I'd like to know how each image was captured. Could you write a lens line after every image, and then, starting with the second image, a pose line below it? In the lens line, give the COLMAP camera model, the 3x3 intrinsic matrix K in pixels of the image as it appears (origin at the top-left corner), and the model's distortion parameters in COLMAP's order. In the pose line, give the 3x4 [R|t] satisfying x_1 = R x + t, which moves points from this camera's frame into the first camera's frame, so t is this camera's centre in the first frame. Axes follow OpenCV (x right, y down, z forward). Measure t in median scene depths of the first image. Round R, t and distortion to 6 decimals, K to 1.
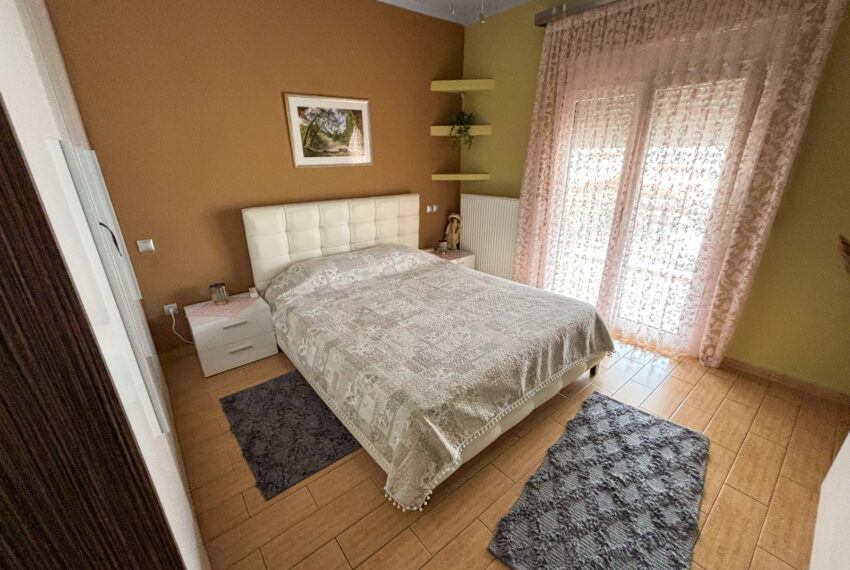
lens RADIAL K [[345.2, 0, 423.2], [0, 345.2, 282.9], [0, 0, 1]] dist [-0.004542, 0.001969]
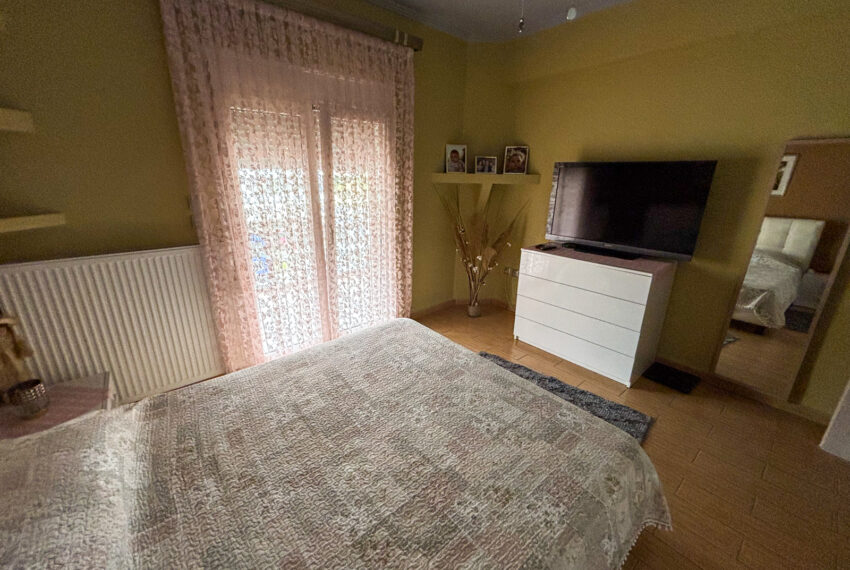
lens RADIAL K [[345.2, 0, 421.0], [0, 345.2, 285.2], [0, 0, 1]] dist [-0.004542, 0.001969]
pose [[-0.019444, -0.297926, 0.954391, -0.411221], [0.331409, 0.898684, 0.287288, -0.260845], [-0.943287, 0.321880, 0.081262, 0.687315]]
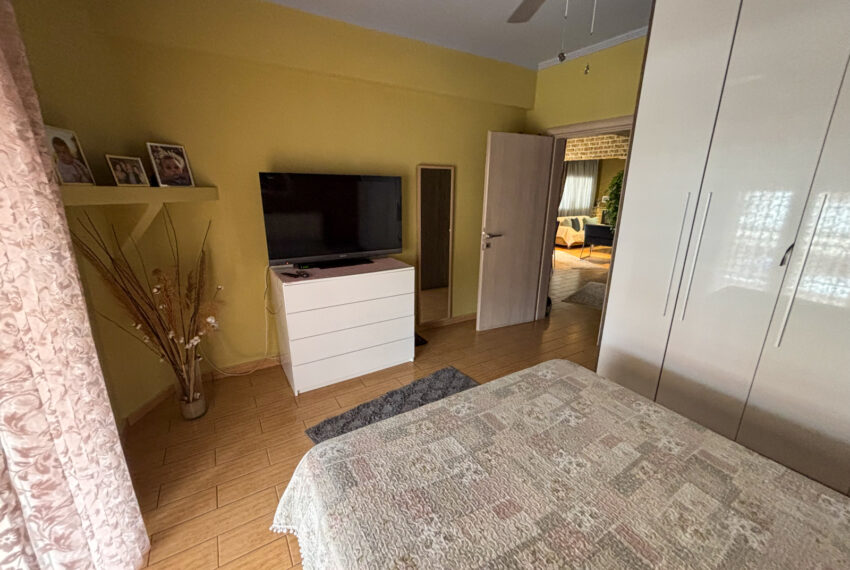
lens RADIAL K [[345.2, 0, 428.7], [0, 345.2, 283.8], [0, 0, 1]] dist [-0.004542, 0.001969]
pose [[-0.993029, -0.030345, 0.113896, 0.196950], [0.041891, 0.812346, 0.581670, -0.413708], [-0.110173, 0.582386, -0.805412, 1.063997]]
